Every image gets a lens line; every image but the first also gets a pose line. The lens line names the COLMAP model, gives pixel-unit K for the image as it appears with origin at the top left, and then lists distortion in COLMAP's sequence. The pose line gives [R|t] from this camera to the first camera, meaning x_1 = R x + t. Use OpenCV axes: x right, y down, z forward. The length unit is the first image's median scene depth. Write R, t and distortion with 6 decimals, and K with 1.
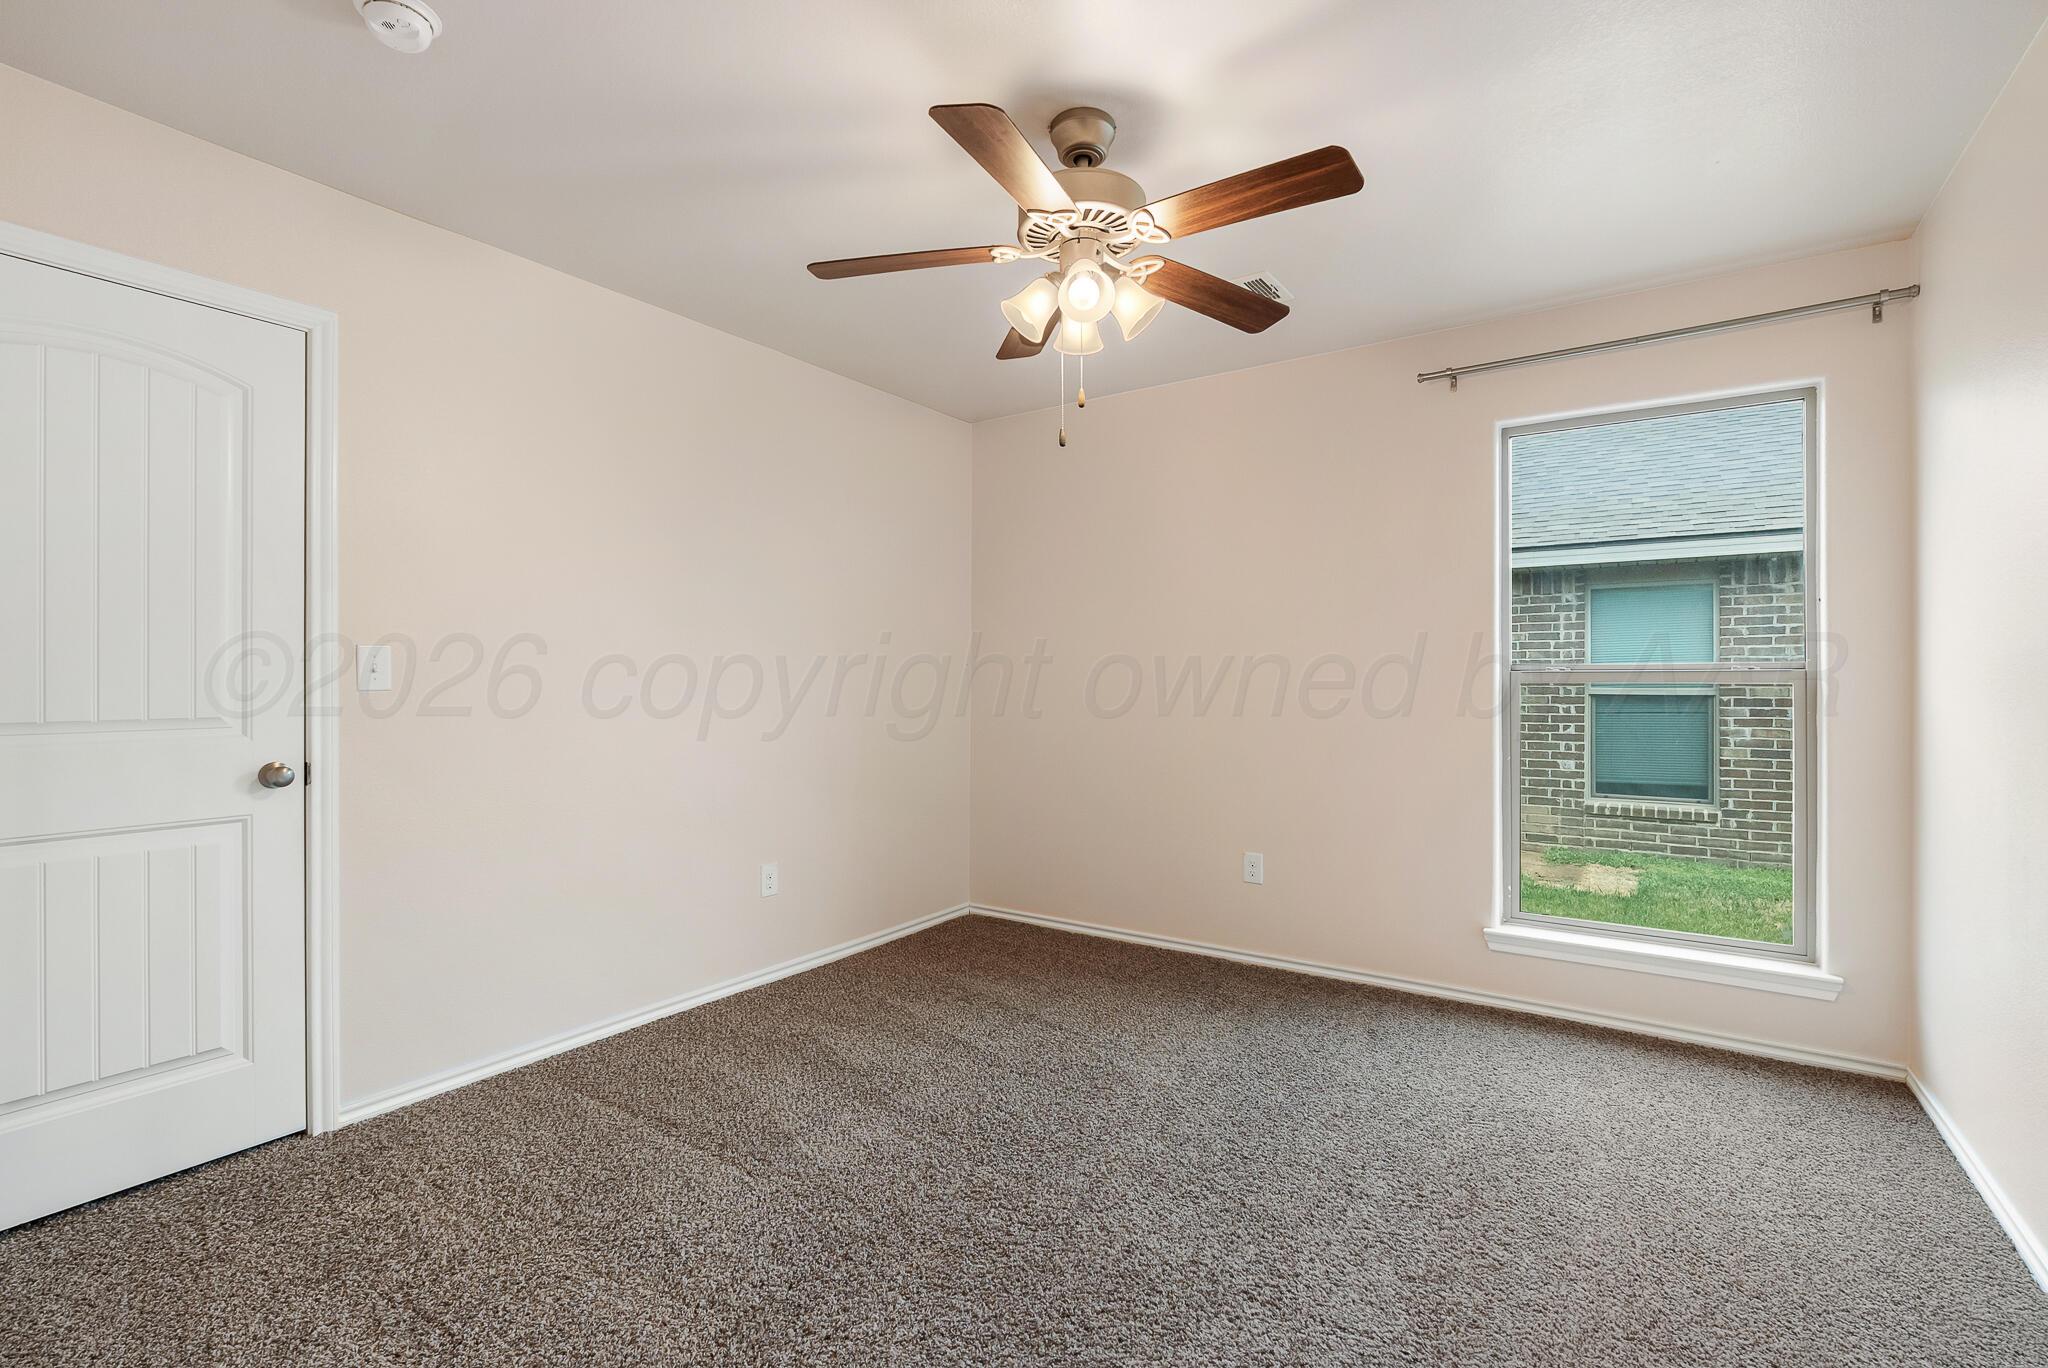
lens RADIAL K [[924.0, 0, 1028.6], [0, 924.0, 678.4], [0, 0, 1]] dist [-0.001518, -0.000019]
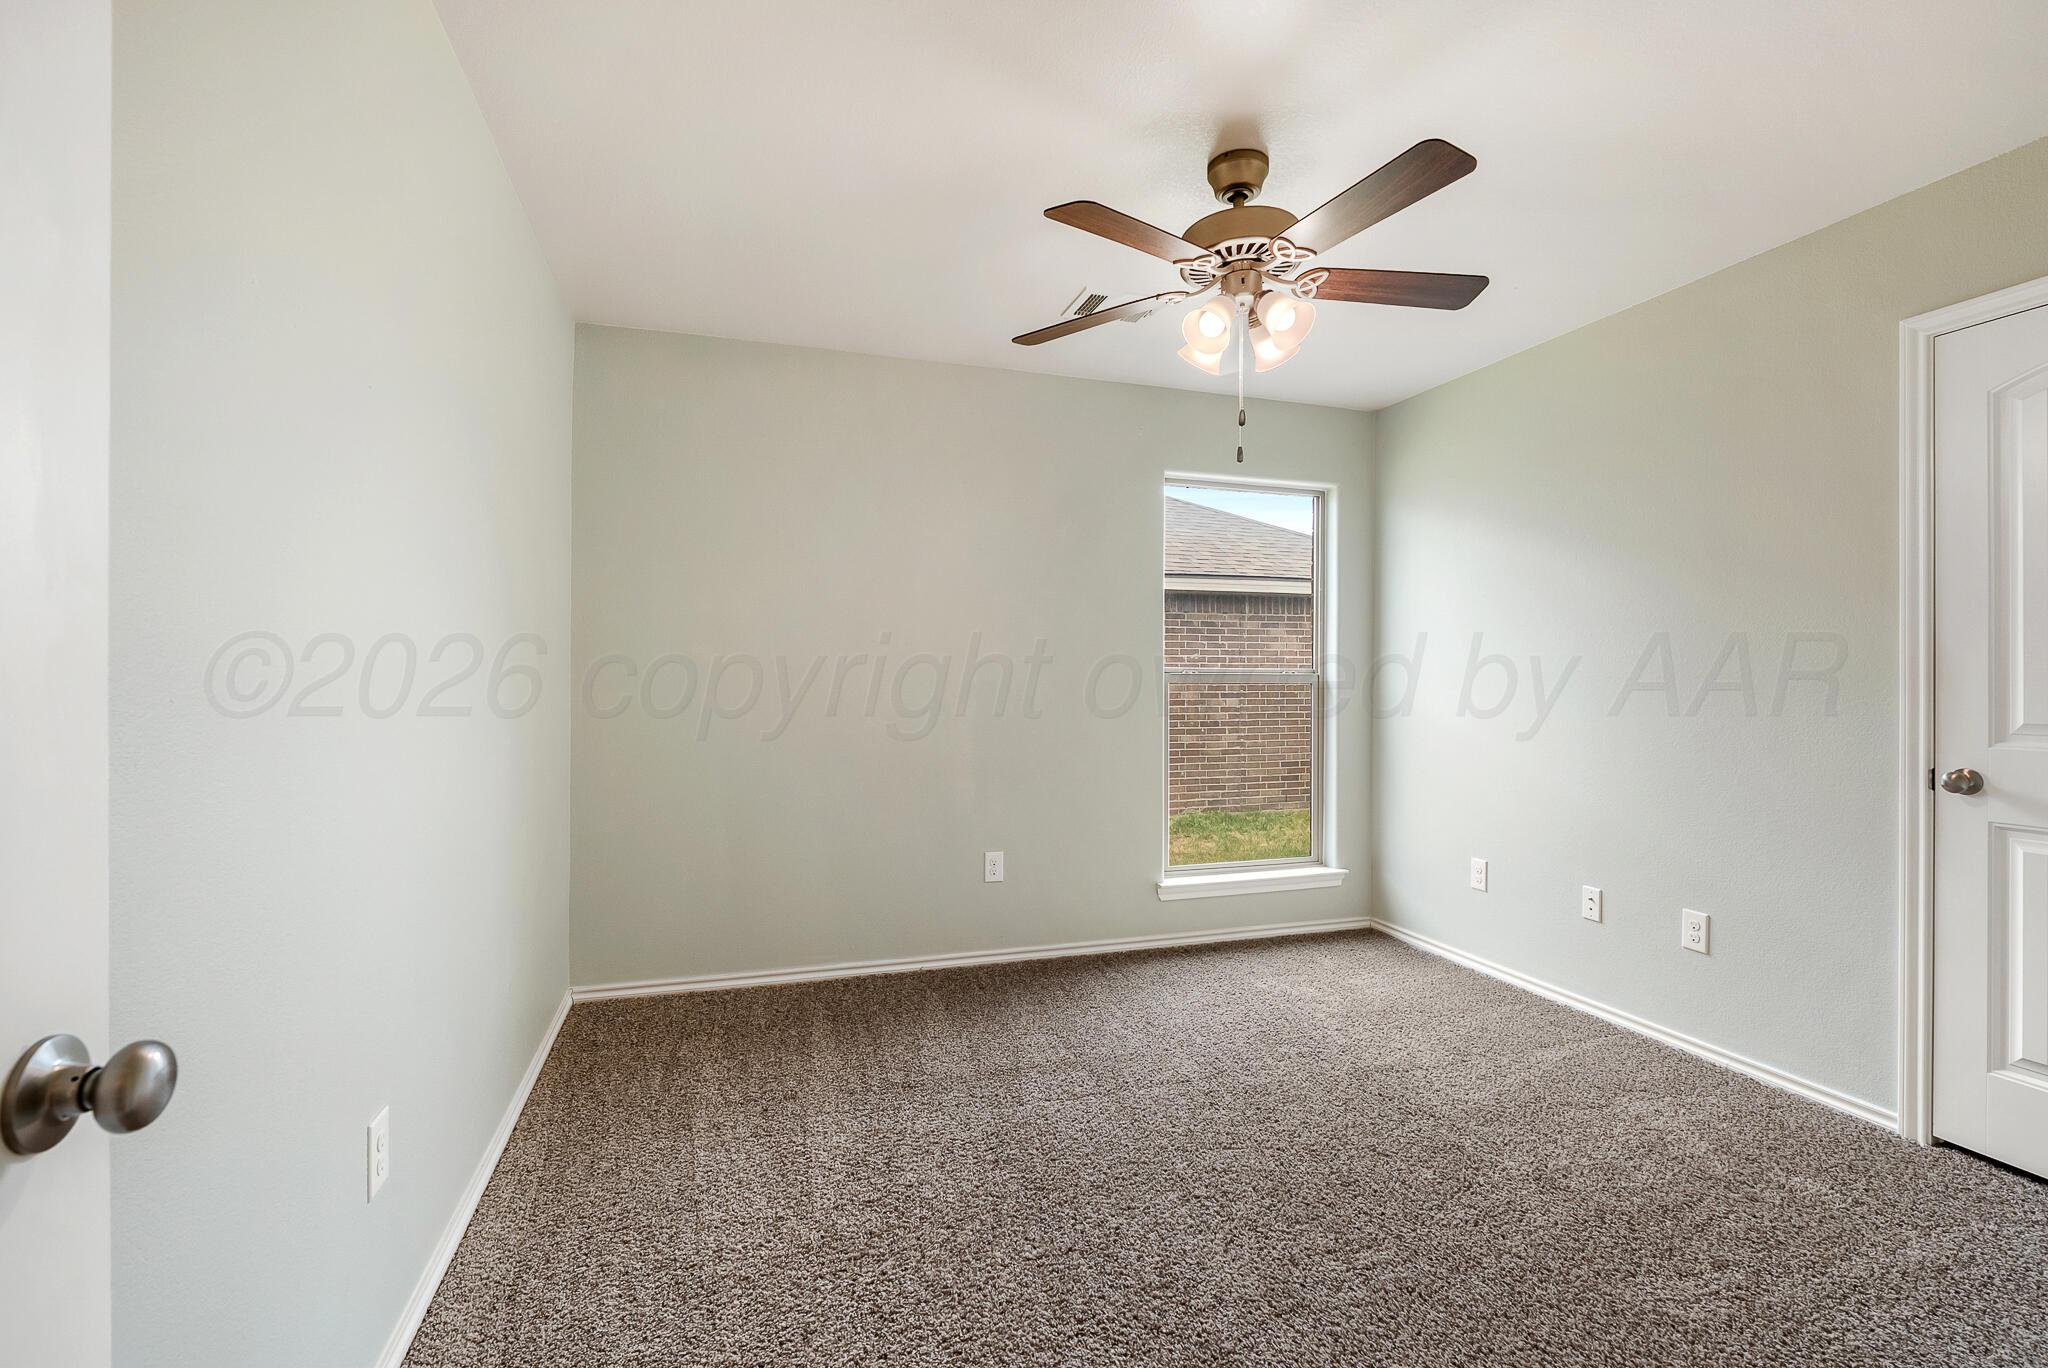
lens RADIAL K [[924.0, 0, 1028.6], [0, 924.0, 678.4], [0, 0, 1]] dist [-0.001518, -0.000019]
pose [[0.620907, -0.001196, 0.783883, -0.573185], [0.001904, 0.999998, 0.000017, -0.000370], [-0.783882, 0.001482, 0.620908, 0.383086]]
